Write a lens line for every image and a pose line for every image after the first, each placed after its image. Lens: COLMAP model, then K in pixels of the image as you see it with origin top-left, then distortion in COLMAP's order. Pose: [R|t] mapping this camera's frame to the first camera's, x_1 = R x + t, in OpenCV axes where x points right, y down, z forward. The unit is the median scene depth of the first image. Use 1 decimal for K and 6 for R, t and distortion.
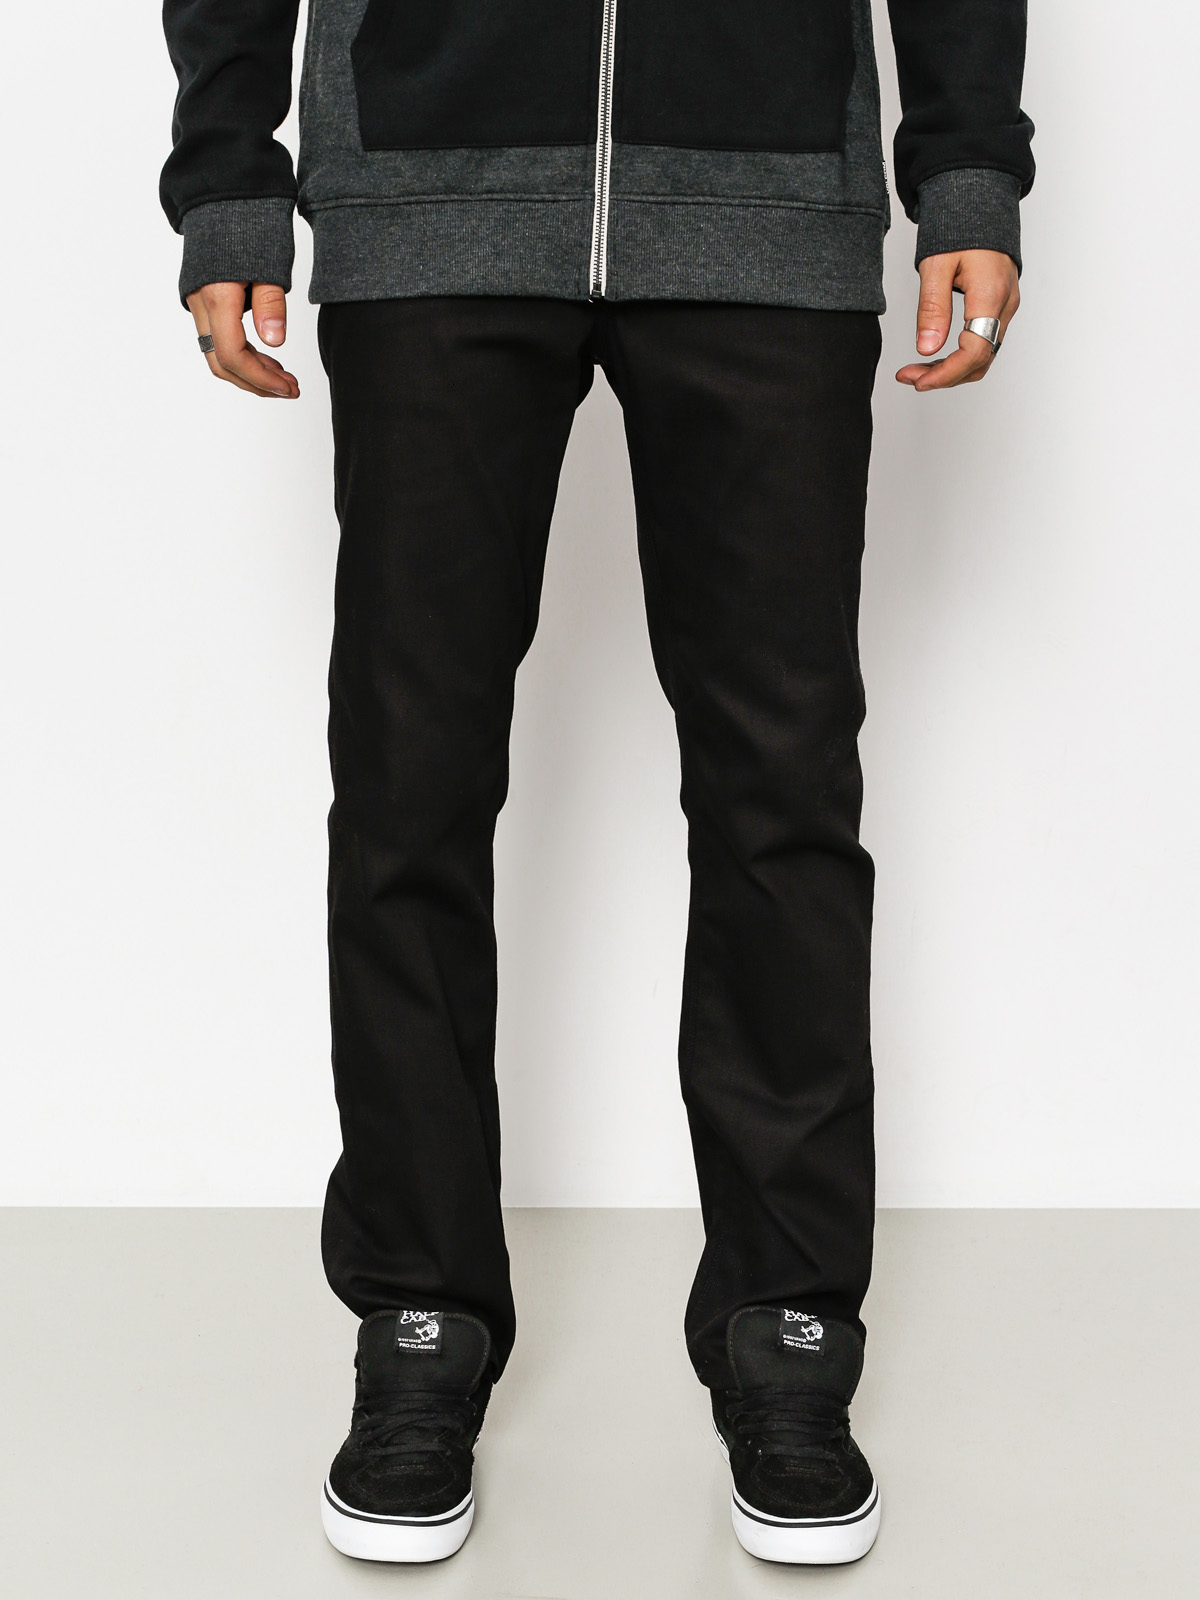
lens RADIAL K [[2275.5, 0, 598.5], [0, 2275.5, 798.8], [0, 0, 1]] dist [0.004774, 0.000000]
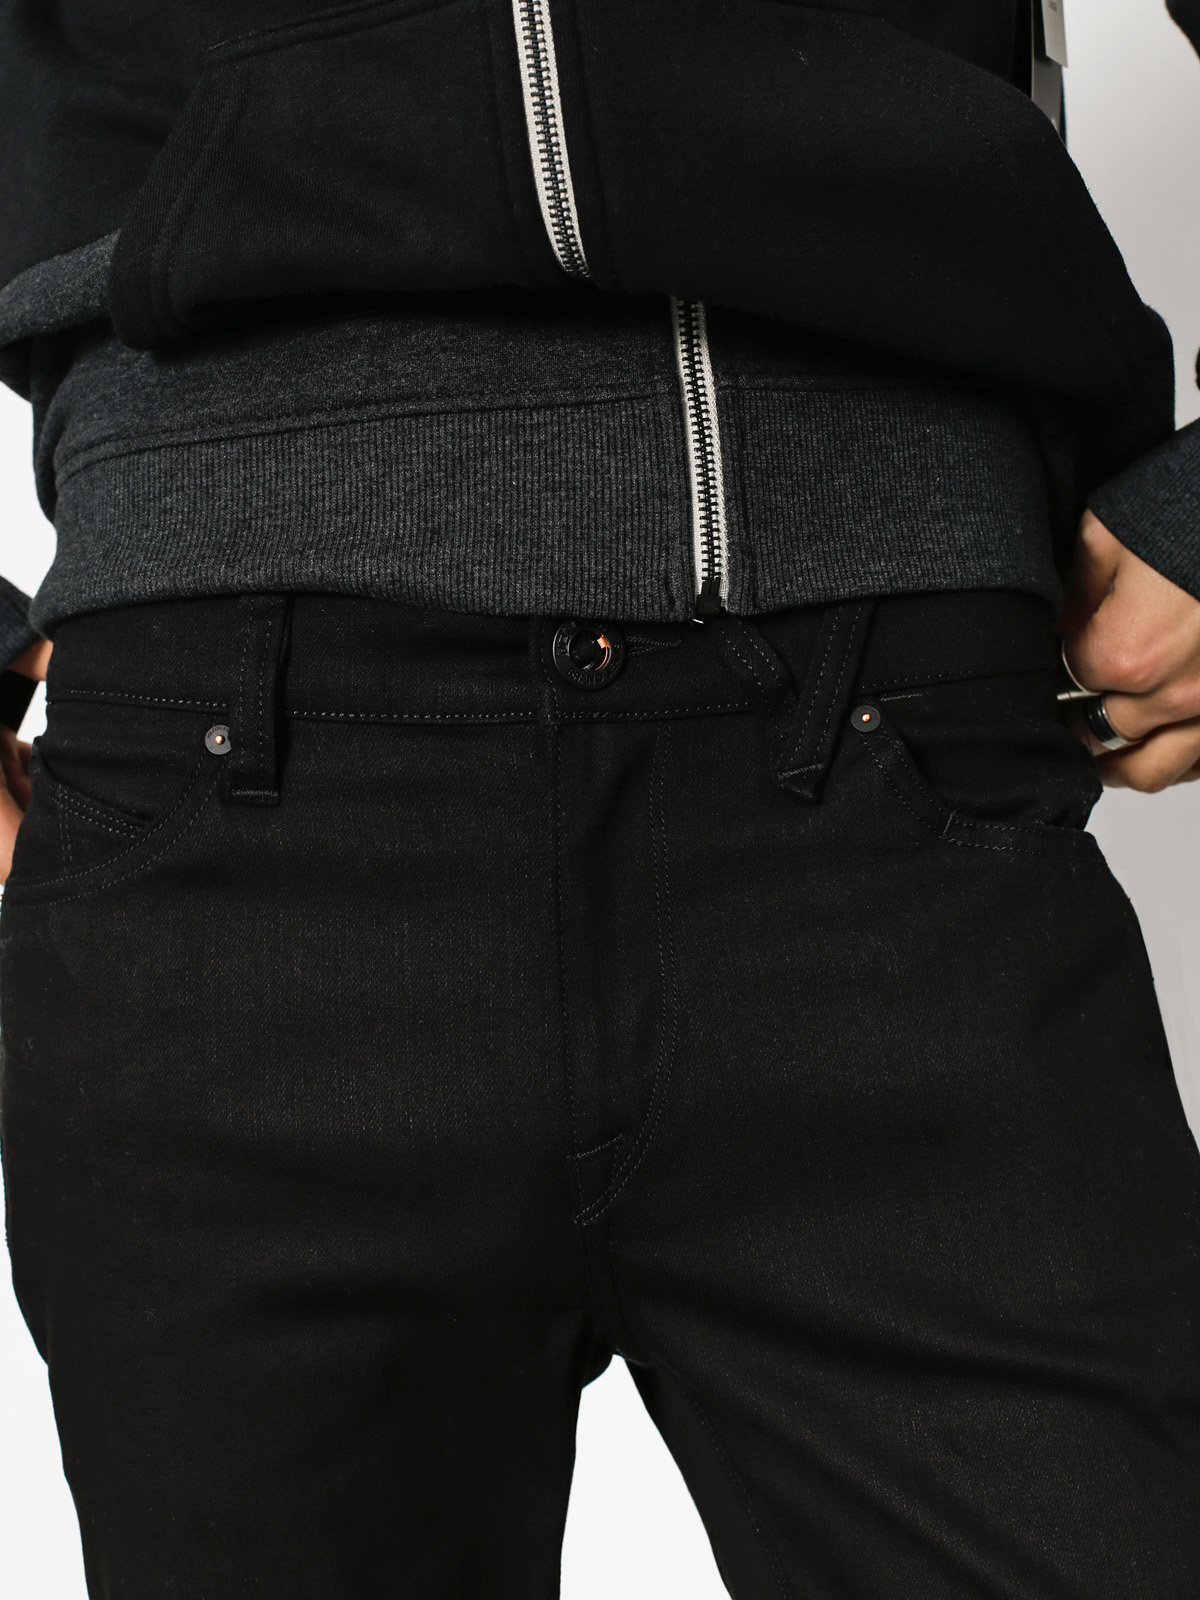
lens RADIAL K [[2275.5, 0, 598.7], [0, 2275.5, 799.3], [0, 0, 1]] dist [0.004774, 0.000000]
pose [[0.978623, -0.100722, 0.179312, -0.101748], [0.120887, 0.987064, -0.105311, -0.138382], [-0.166385, 0.124736, 0.978140, 0.571395]]
